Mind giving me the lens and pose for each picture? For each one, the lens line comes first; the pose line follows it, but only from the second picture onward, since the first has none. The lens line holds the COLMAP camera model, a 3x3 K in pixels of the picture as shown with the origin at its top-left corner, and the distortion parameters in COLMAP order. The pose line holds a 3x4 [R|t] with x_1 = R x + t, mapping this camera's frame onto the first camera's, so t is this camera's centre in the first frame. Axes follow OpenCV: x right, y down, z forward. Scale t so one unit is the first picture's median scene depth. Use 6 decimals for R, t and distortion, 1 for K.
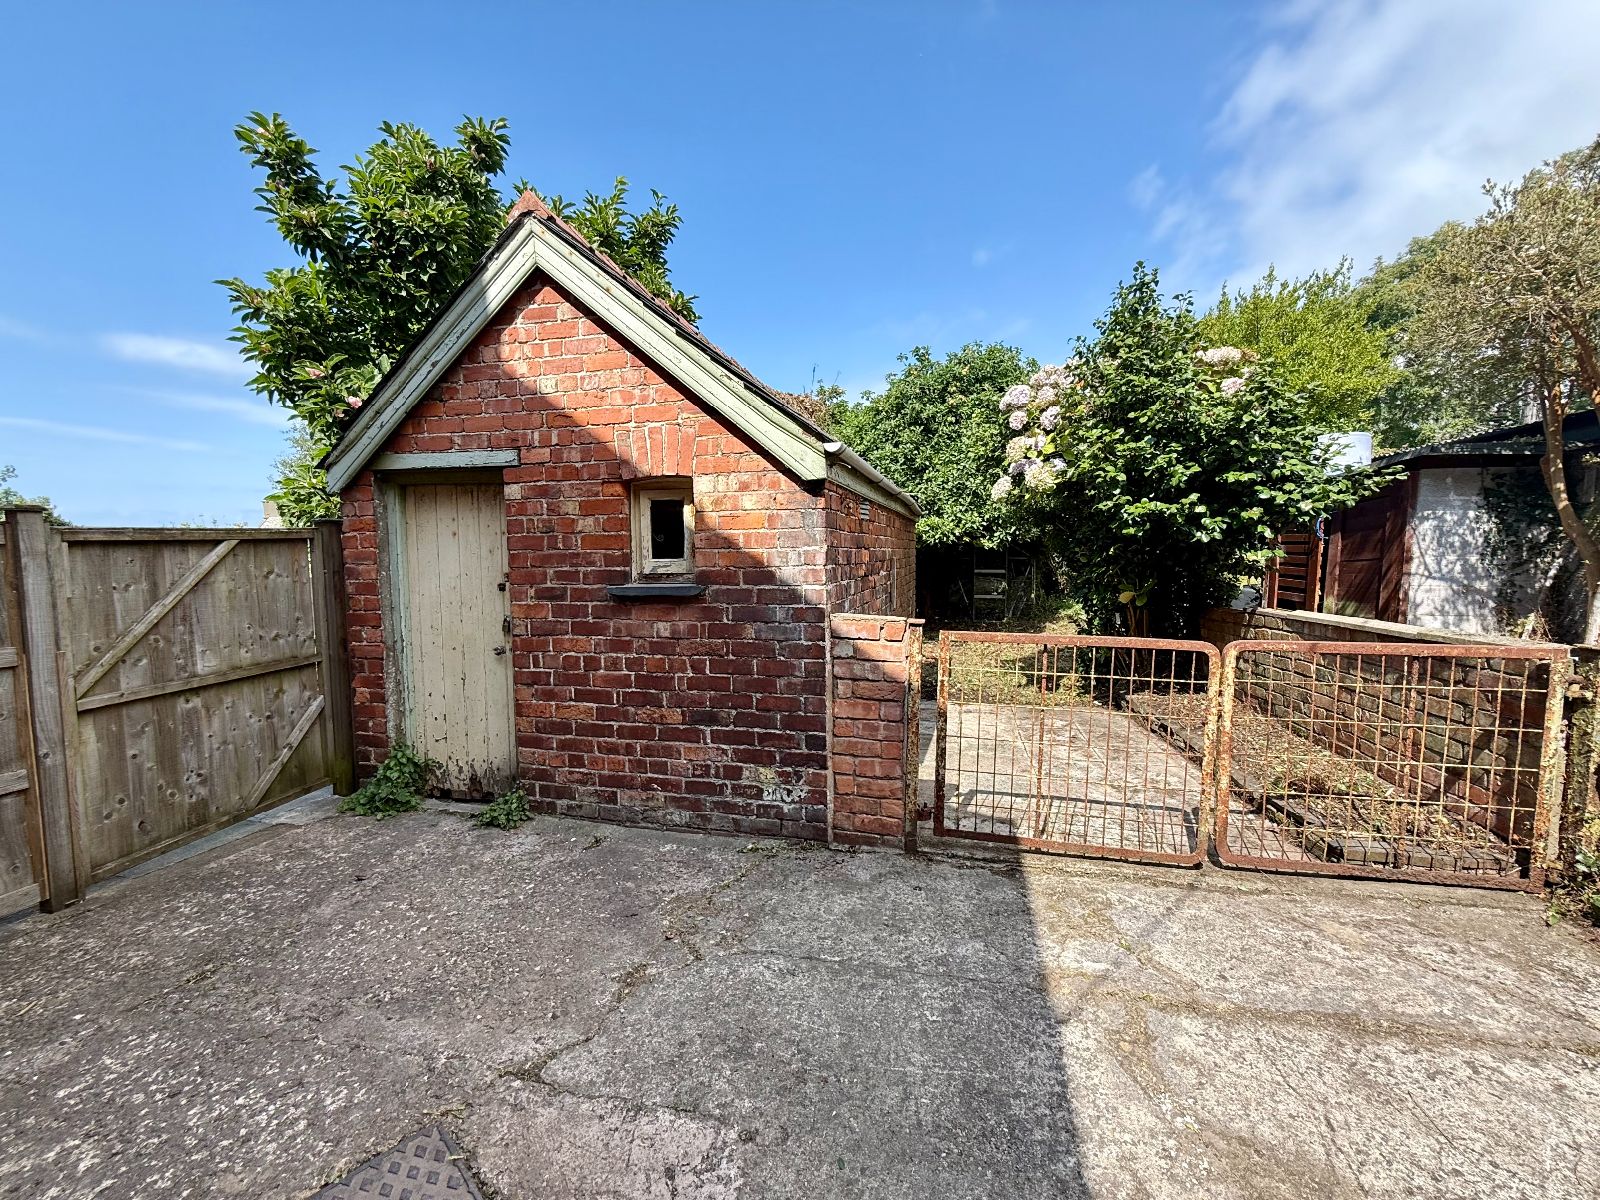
lens RADIAL K [[642.4, 0, 798.2], [0, 642.4, 603.2], [0, 0, 1]] dist [0.001291, -0.000163]
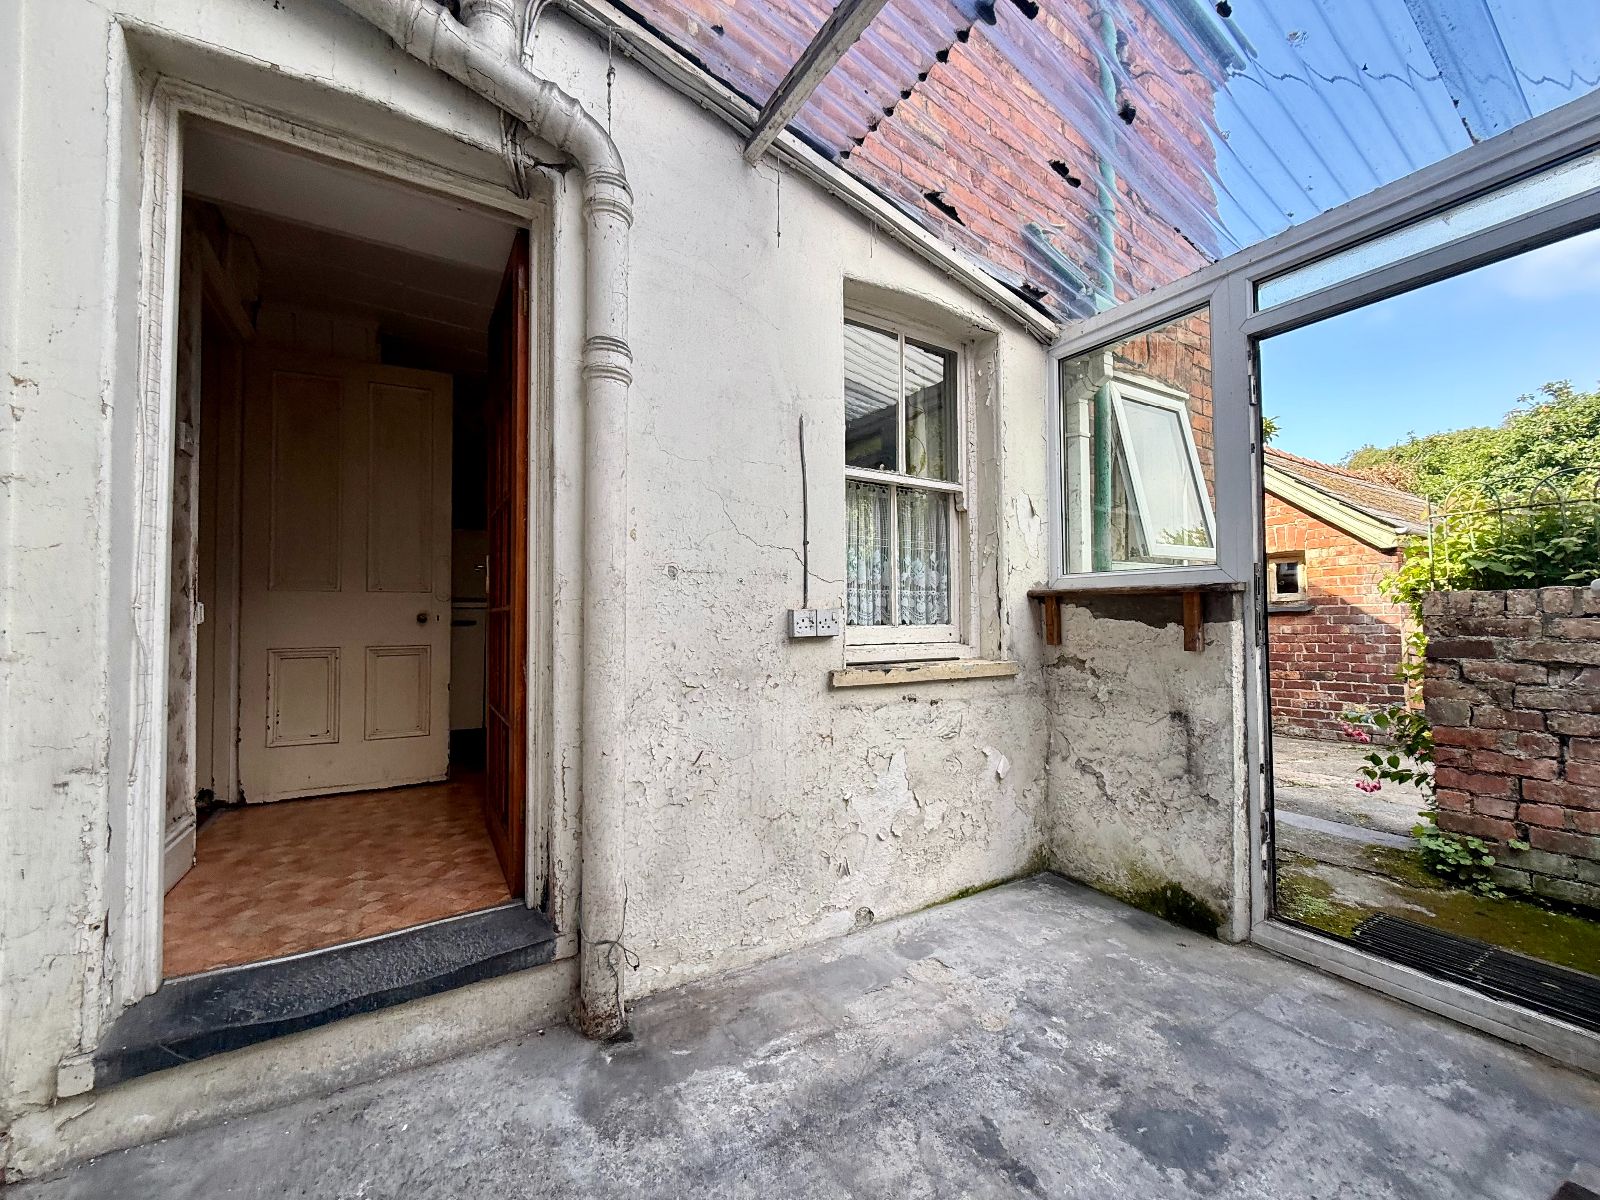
lens RADIAL K [[642.4, 0, 798.2], [0, 642.4, 599.6], [0, 0, 1]] dist [0.001291, -0.000163]
pose [[0.733452, -0.027707, -0.679176, 0.028137], [-0.046783, 0.994742, -0.091102, 0.197408], [0.678129, 0.098593, 0.728299, -1.418409]]
